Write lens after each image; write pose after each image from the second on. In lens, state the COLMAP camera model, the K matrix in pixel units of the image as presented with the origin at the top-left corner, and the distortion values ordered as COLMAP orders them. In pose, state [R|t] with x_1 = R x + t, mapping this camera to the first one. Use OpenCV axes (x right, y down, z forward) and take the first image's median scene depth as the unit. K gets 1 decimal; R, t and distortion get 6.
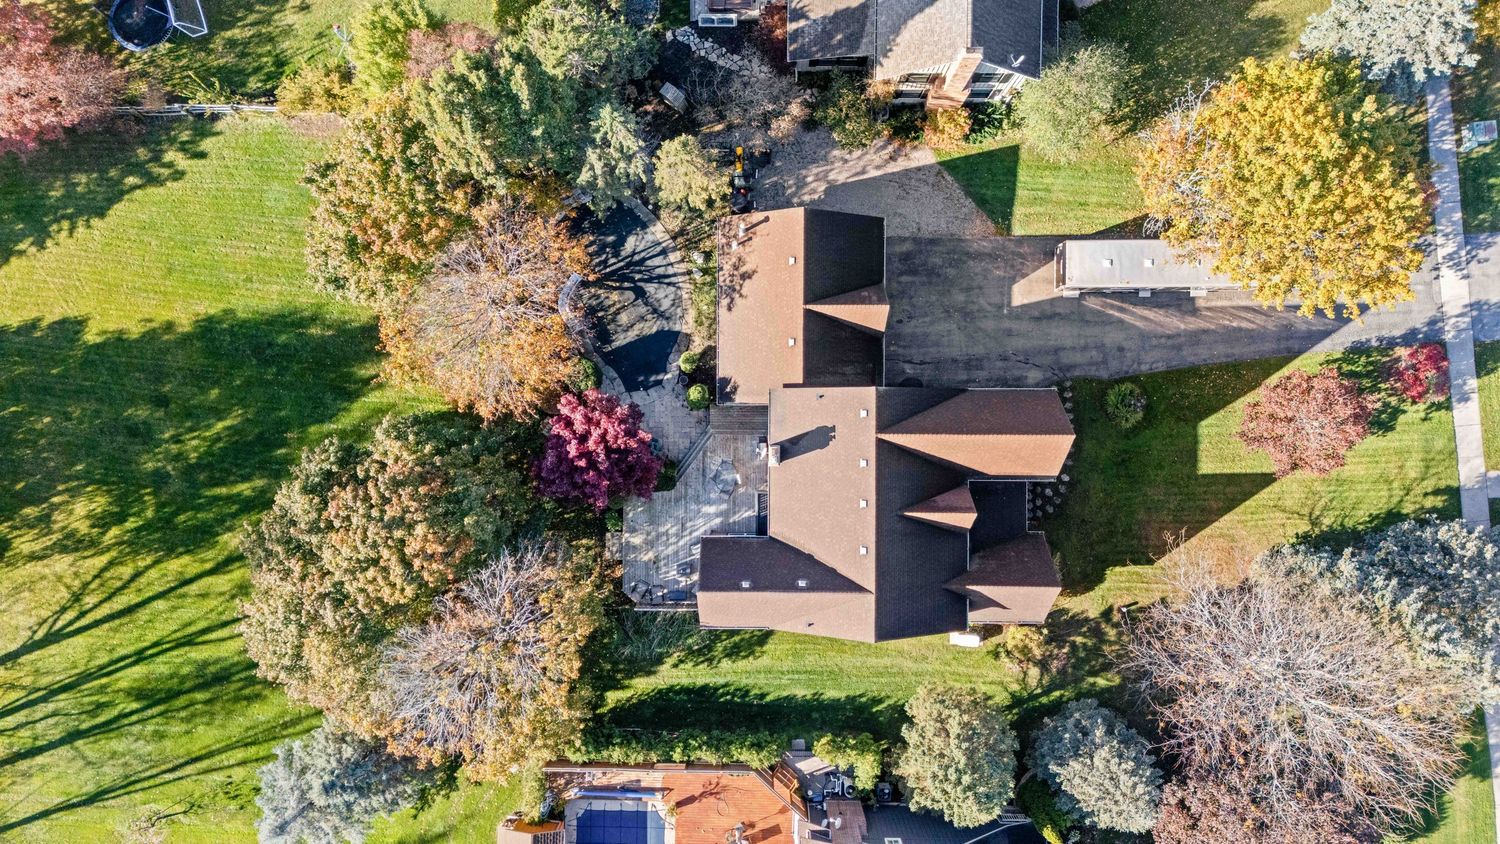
lens RADIAL K [[1079.8, 0, 751.7], [0, 1079.8, 420.1], [0, 0, 1]] dist [0.055461, -0.049302]
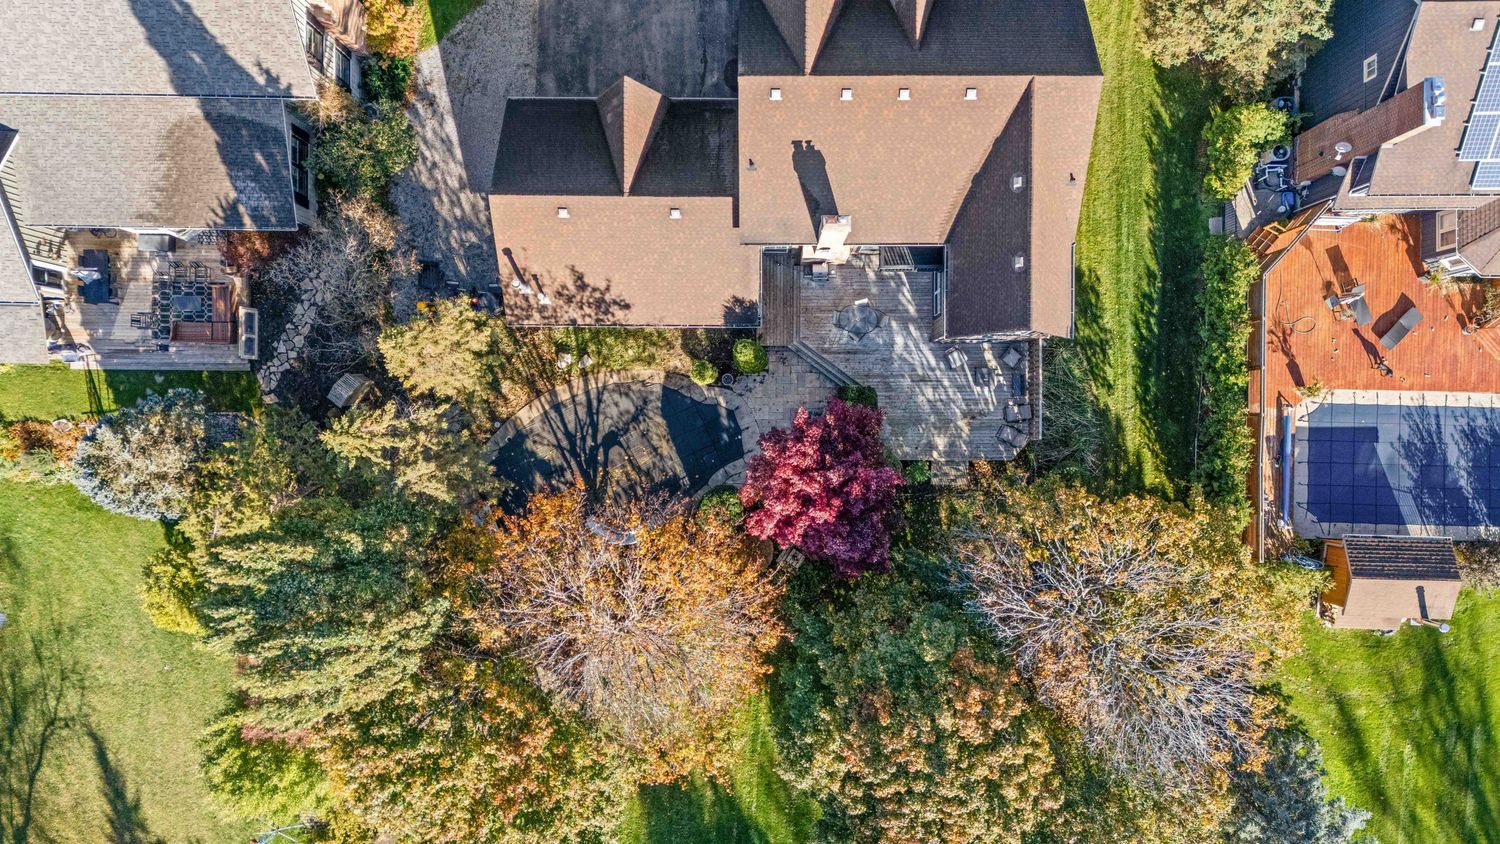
lens RADIAL K [[1082.8, 0, 750.0], [0, 1082.8, 422.0], [0, 0, 1]] dist [0.057419, -0.064526]
pose [[0.000155, -0.999848, 0.017453, -0.104964], [0.999954, -0.000012, -0.009595, -0.014117], [0.009594, 0.017454, 0.999802, 0.248606]]
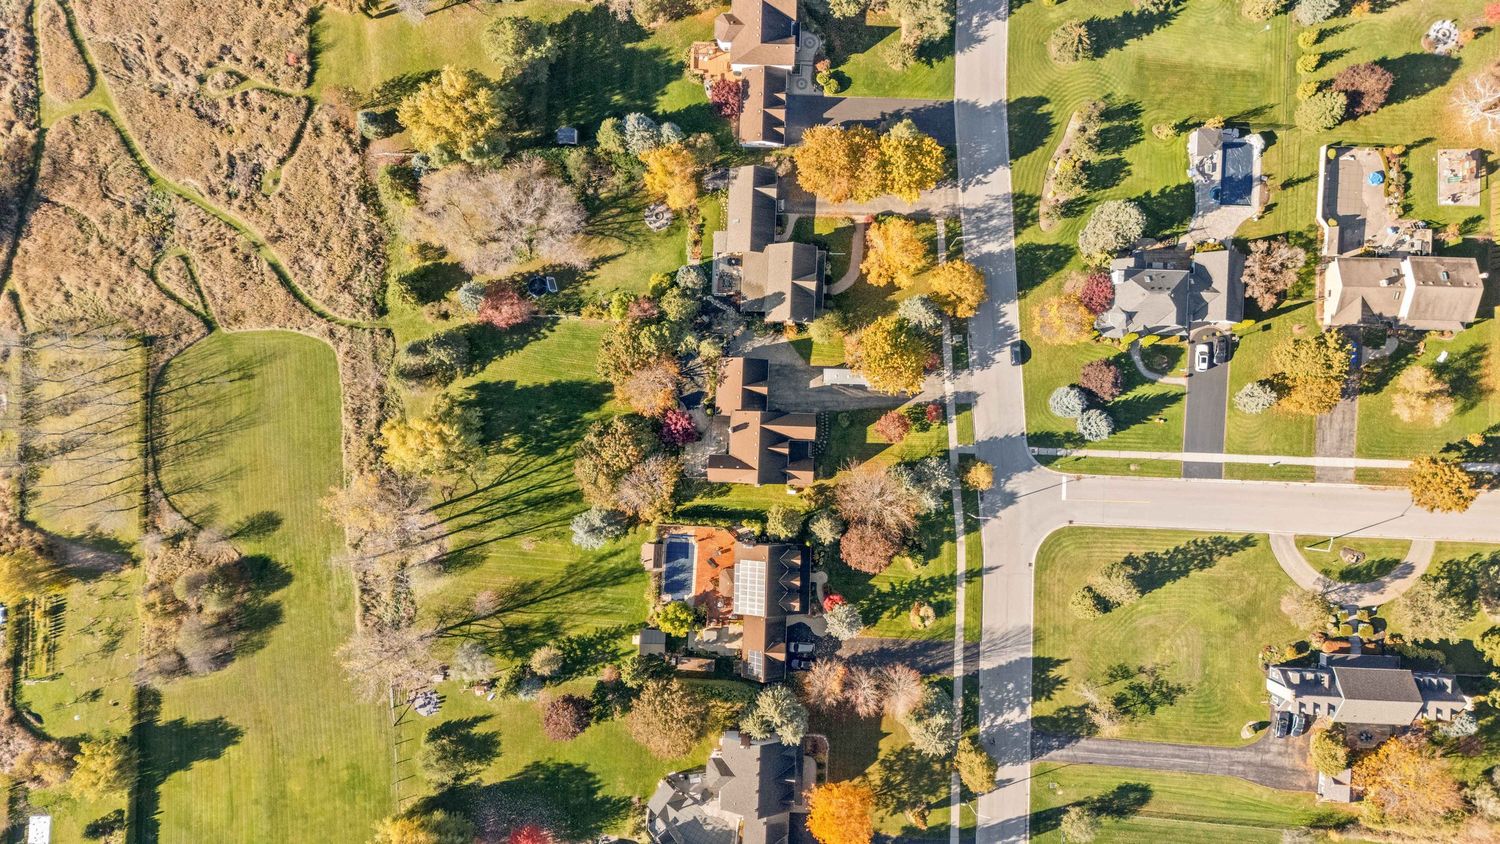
lens RADIAL K [[1100.4, 0, 752.2], [0, 1100.4, 420.1], [0, 0, 1]] dist [0.077133, -0.066266]
pose [[0.999373, 0.034383, -0.008422, 0.101785], [-0.034528, 0.999246, -0.017739, 0.052402], [0.007806, 0.018019, 0.999807, -2.202877]]
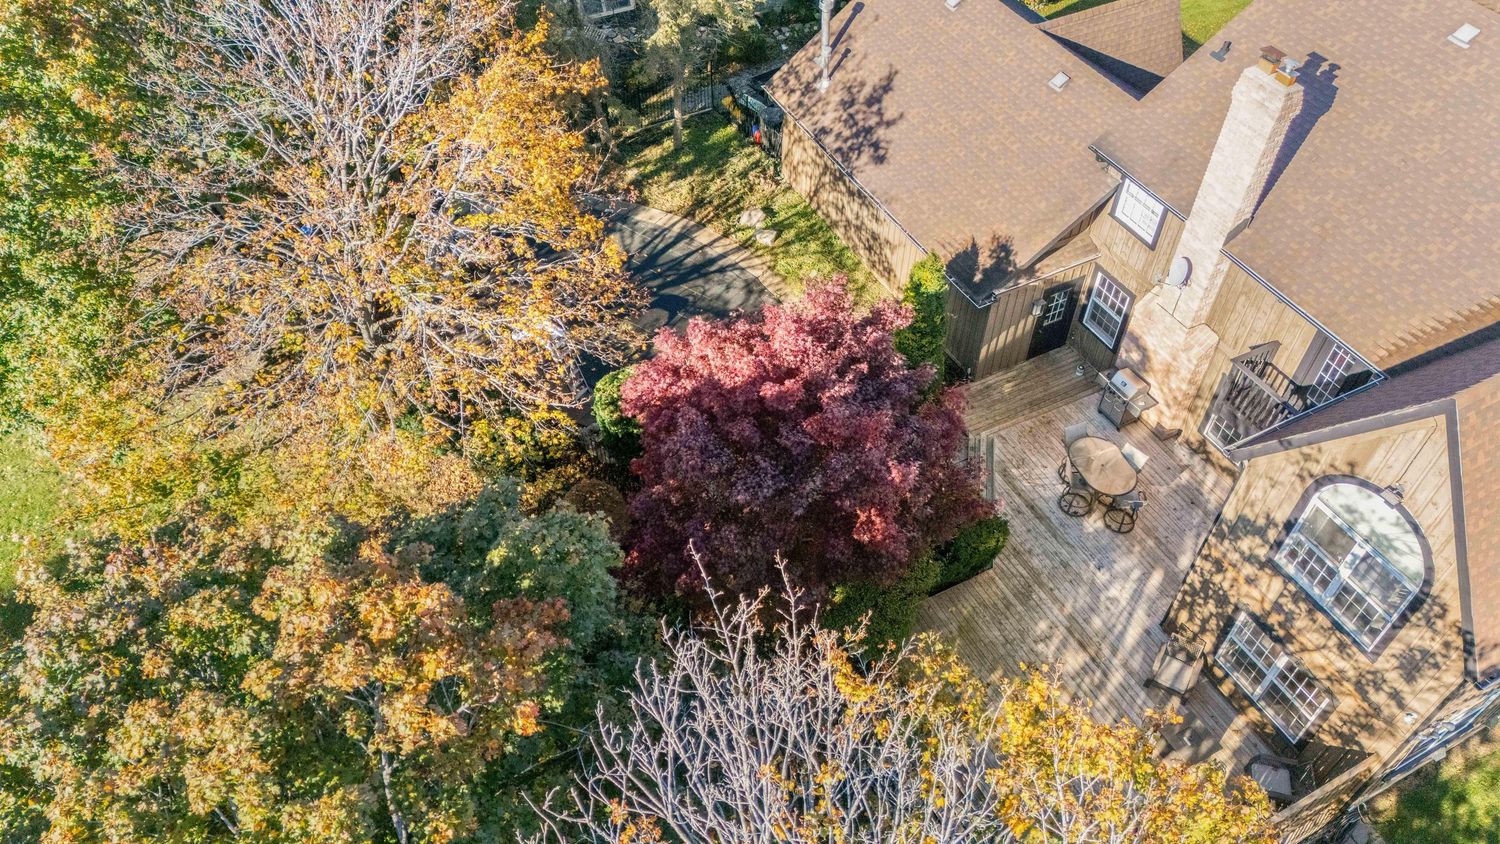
lens RADIAL K [[1100.4, 0, 752.2], [0, 1100.4, 420.1], [0, 0, 1]] dist [0.077133, -0.066266]
pose [[0.883936, -0.336293, 0.324906, -0.243489], [0.467369, 0.657575, -0.590898, 0.207434], [-0.014935, 0.674167, 0.738428, 0.690297]]
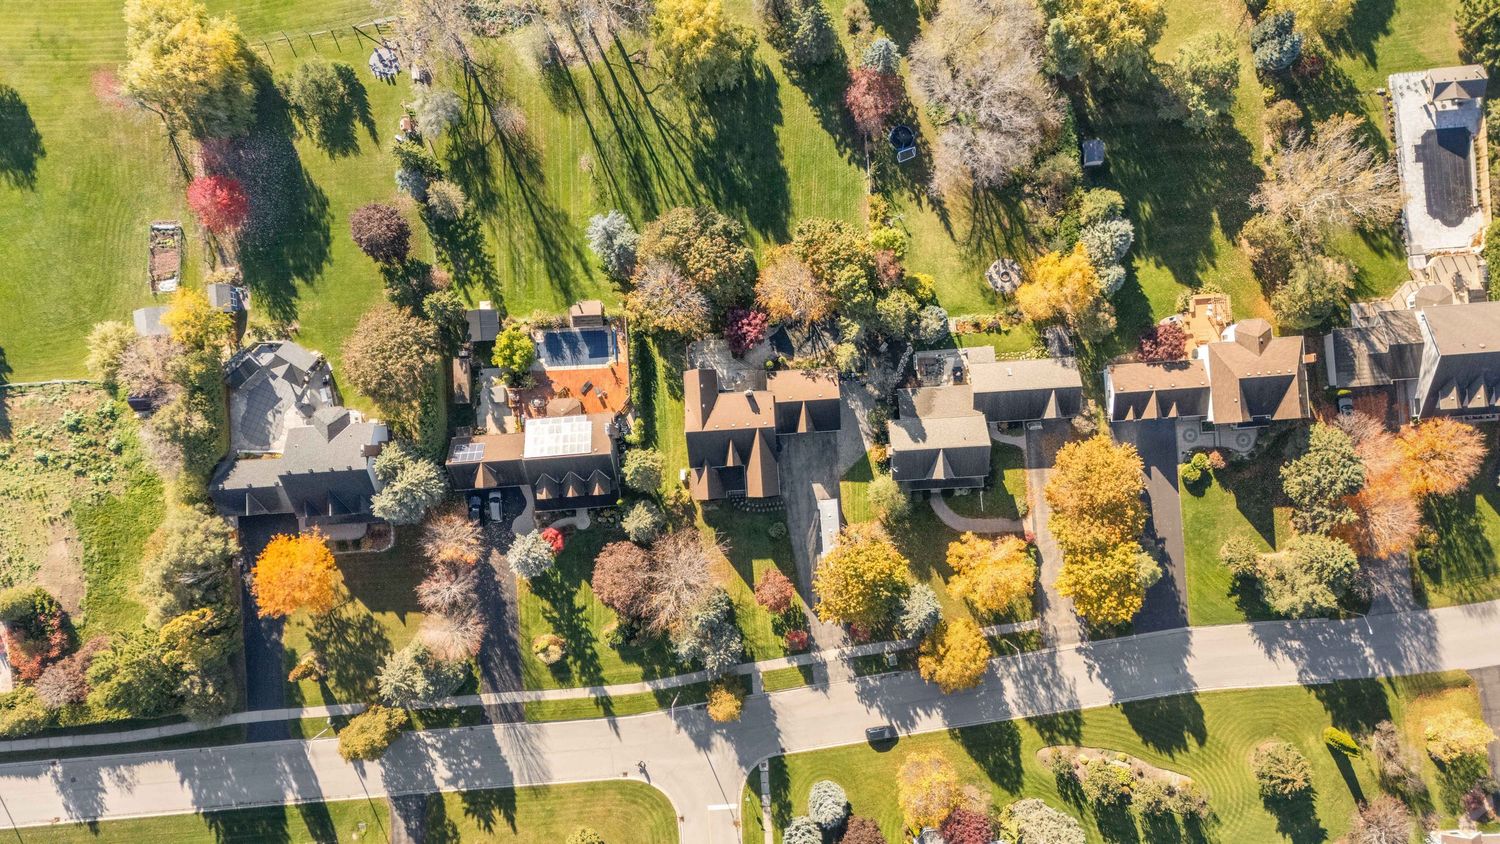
lens RADIAL K [[1090.8, 0, 750.0], [0, 1090.8, 422.0], [0, 0, 1]] dist [0.073516, -0.073940]
pose [[0.069836, 0.997481, -0.012414, 0.114472], [-0.997165, 0.070152, 0.027201, -0.037725], [0.028003, 0.010479, 0.999553, -1.588523]]
